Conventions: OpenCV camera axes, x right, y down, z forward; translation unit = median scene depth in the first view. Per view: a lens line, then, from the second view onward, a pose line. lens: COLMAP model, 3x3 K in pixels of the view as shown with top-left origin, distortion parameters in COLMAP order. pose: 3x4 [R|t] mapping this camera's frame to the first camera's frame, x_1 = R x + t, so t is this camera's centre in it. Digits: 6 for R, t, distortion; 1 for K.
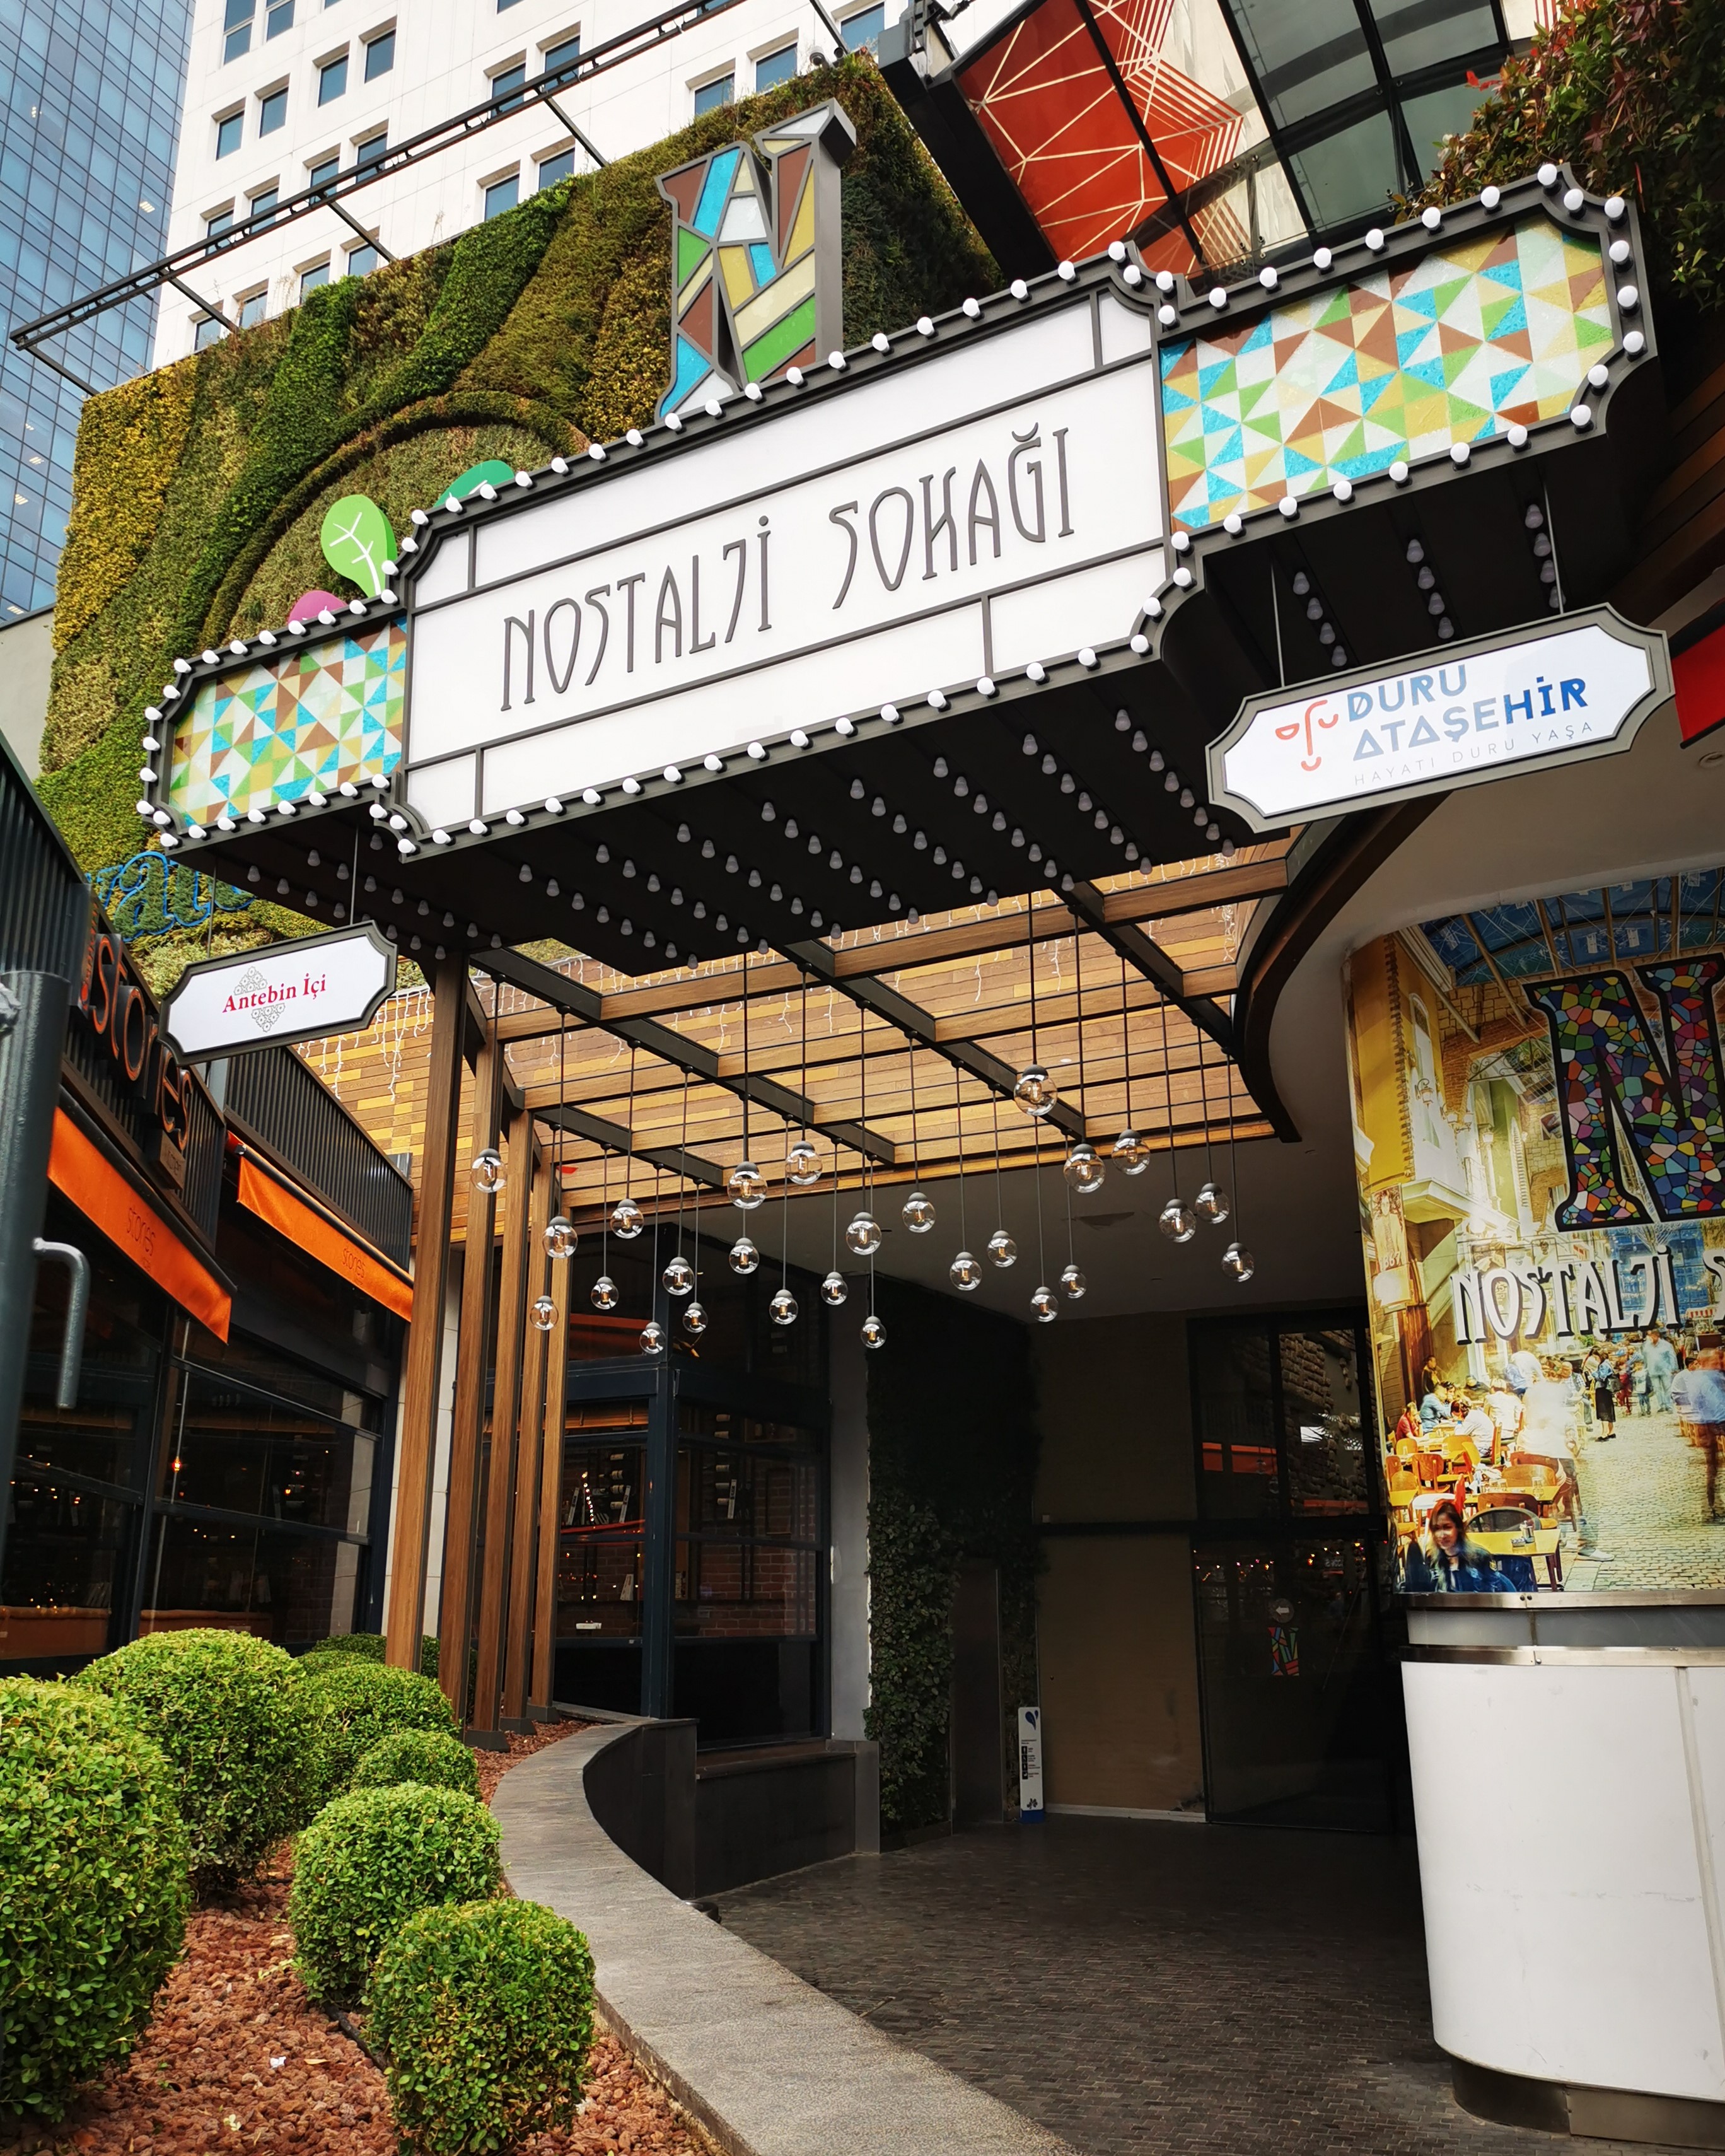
lens RADIAL K [[1787.1, 0, 839.1], [0, 1787.1, 1077.9], [0, 0, 1]] dist [0.073475, -0.085988]
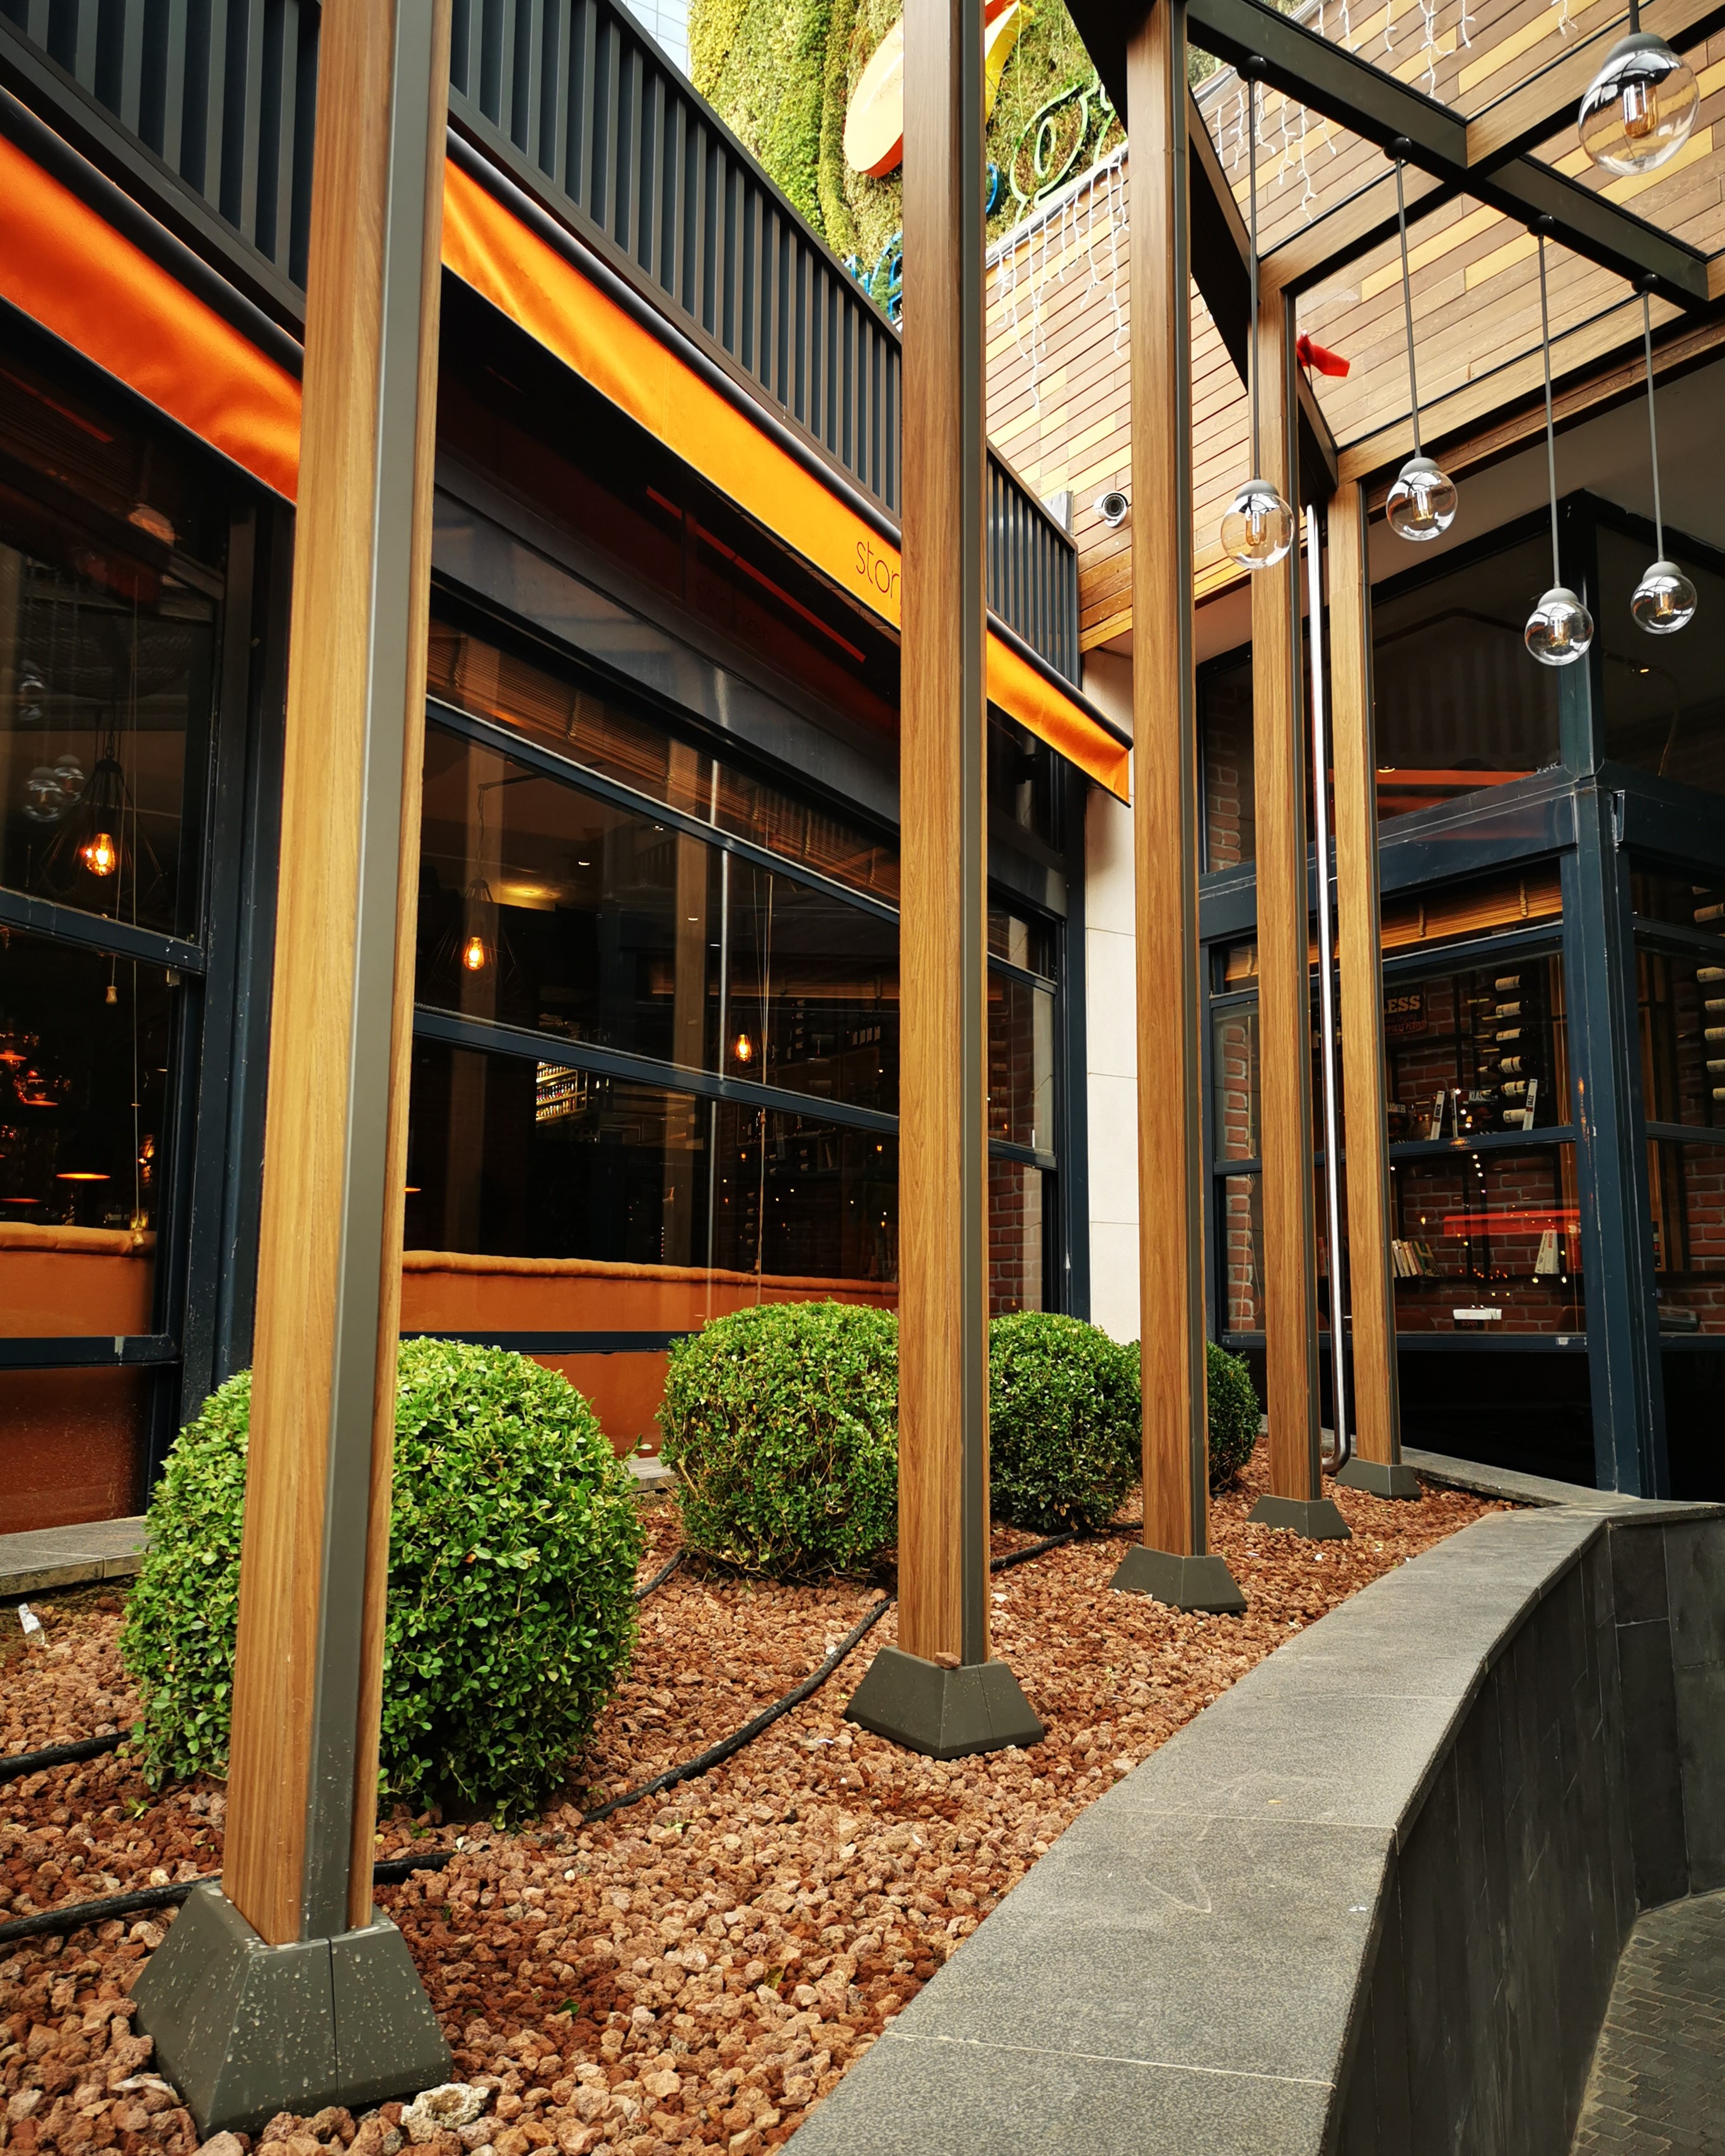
lens RADIAL K [[1814.6, 0, 862.5], [0, 1814.6, 1078.0], [0, 0, 1]] dist [0.047358, -0.000174]
pose [[0.890453, -0.058463, -0.451304, -0.100951], [0.128511, 0.983654, 0.126136, 0.279746], [0.436553, -0.170316, 0.883410, 0.879221]]
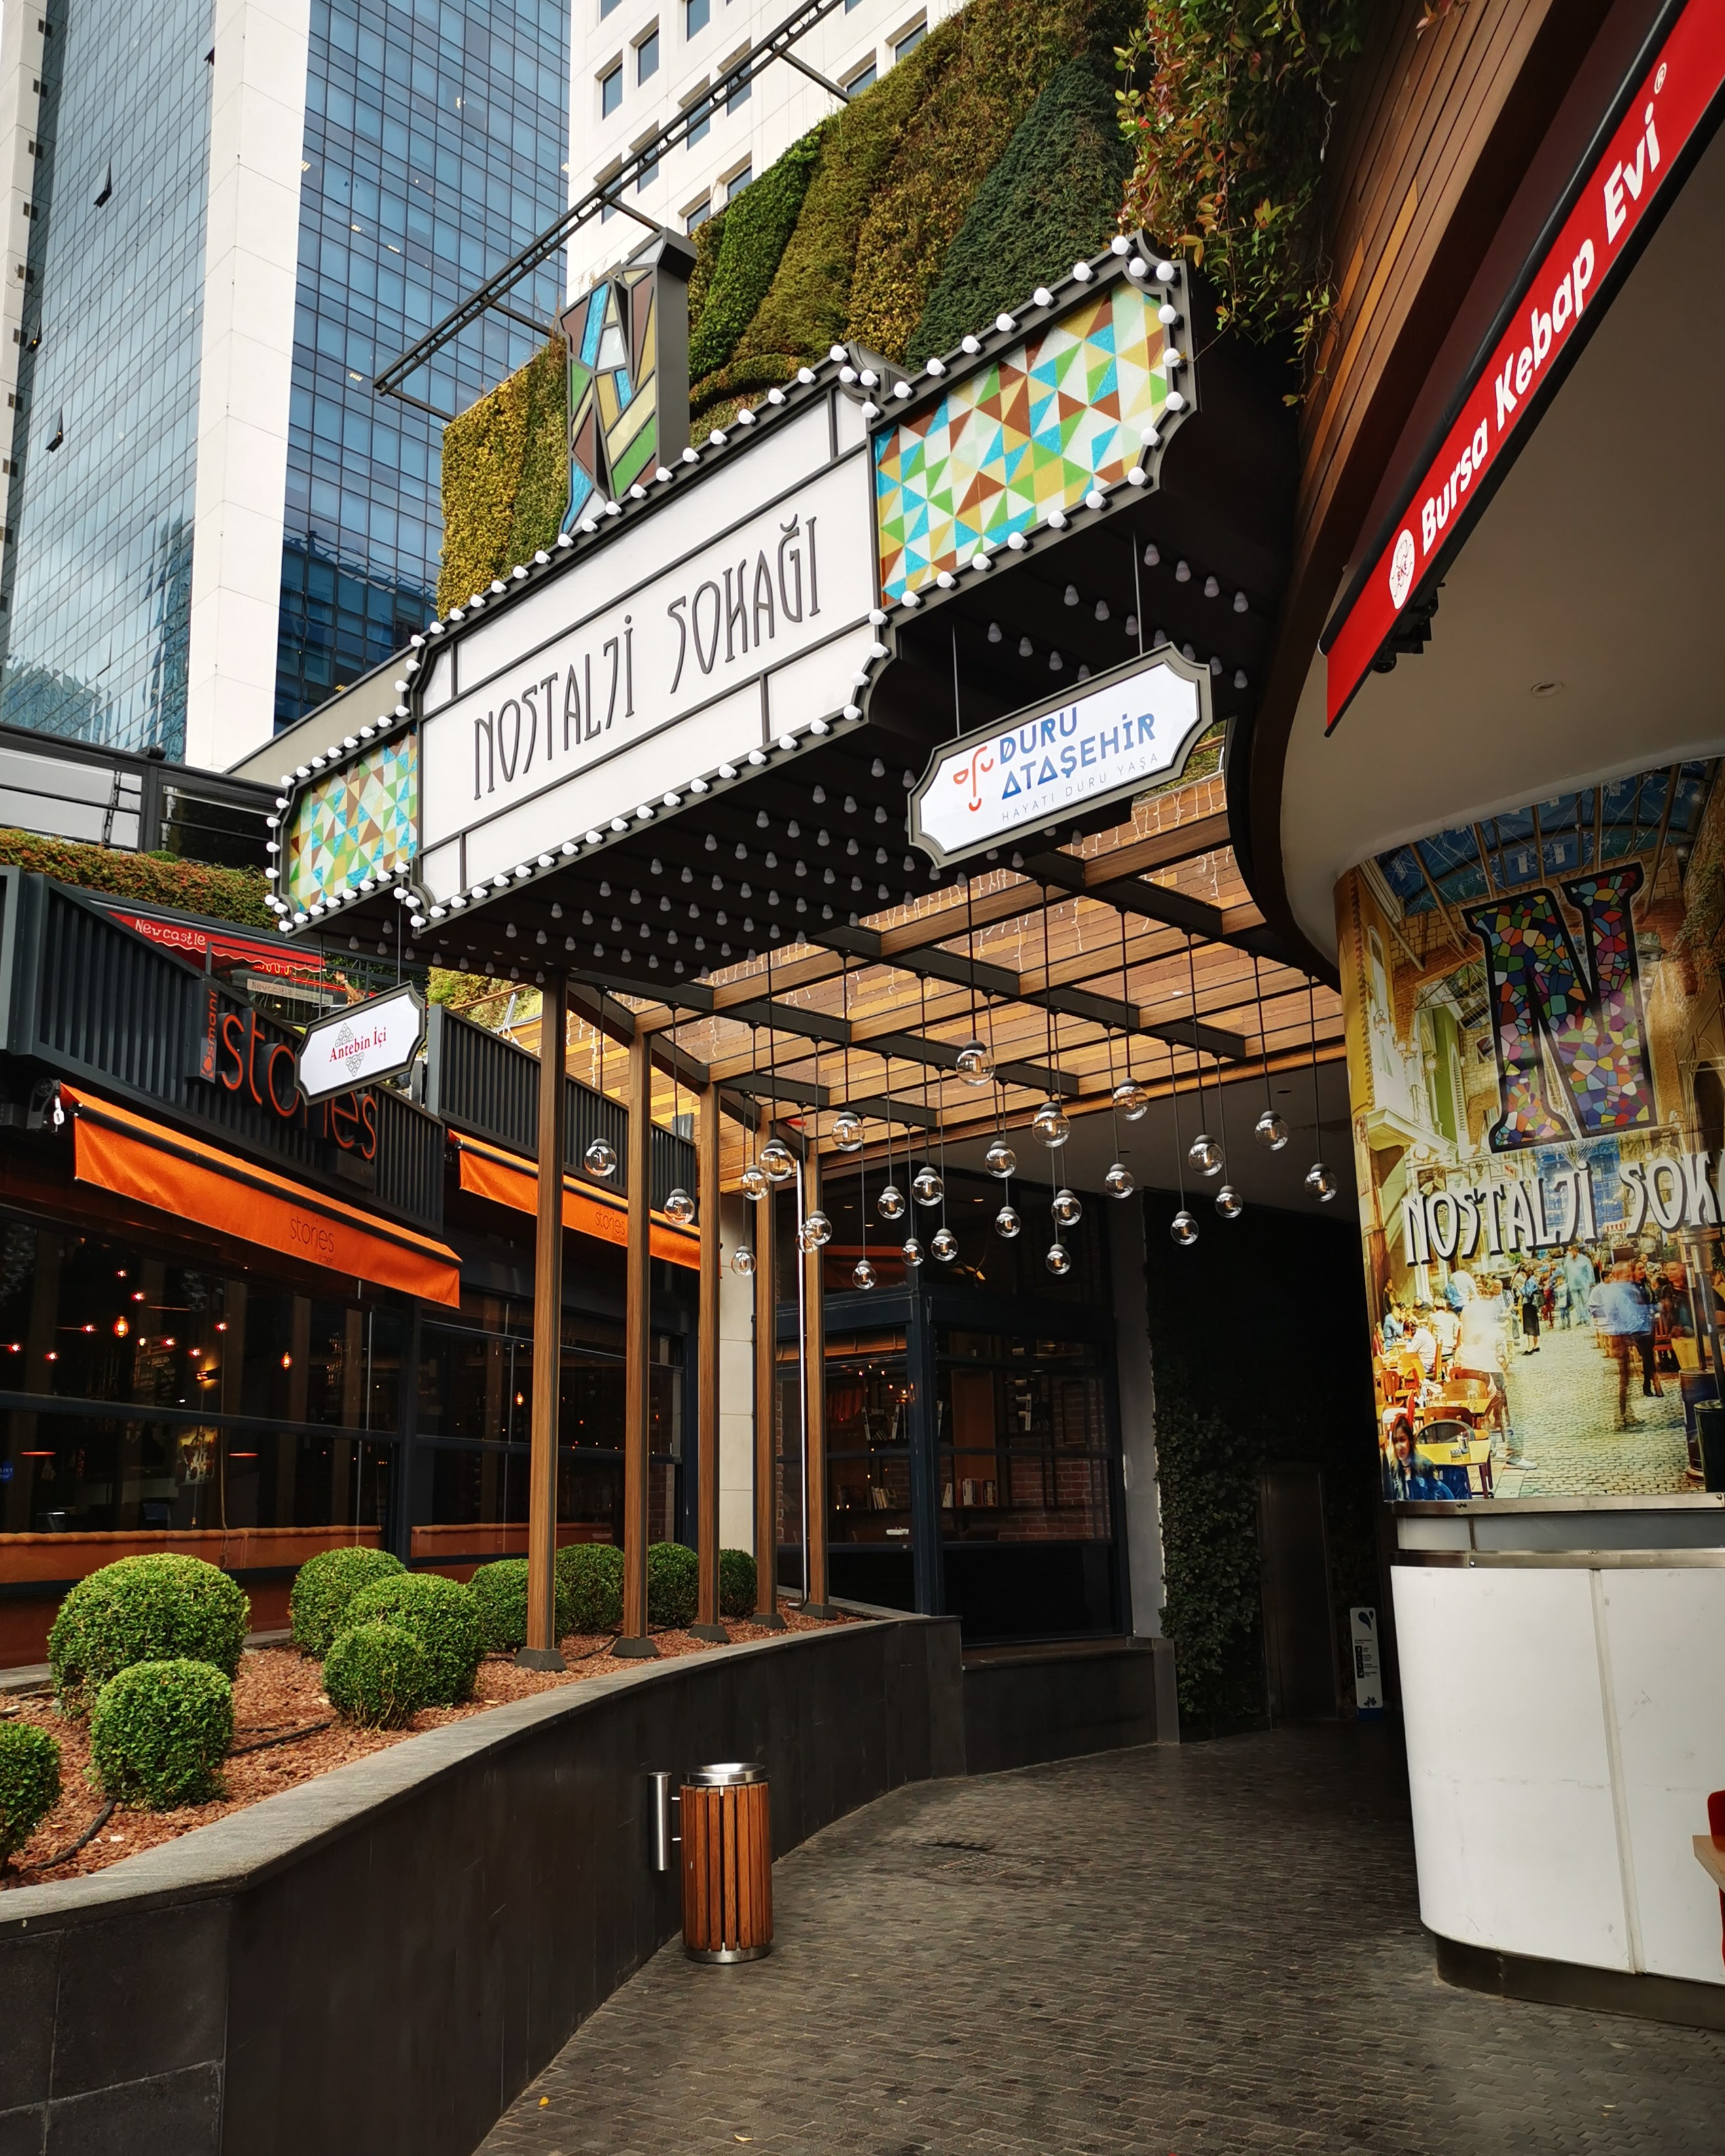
lens RADIAL K [[1856.4, 0, 785.1], [0, 1856.4, 1085.1], [0, 0, 1]] dist [0.074744, -0.093005]
pose [[0.944902, -0.087151, -0.315540, 0.353330], [0.107412, 0.993086, 0.047367, -0.045963], [0.309230, -0.078650, 0.947729, -0.127359]]
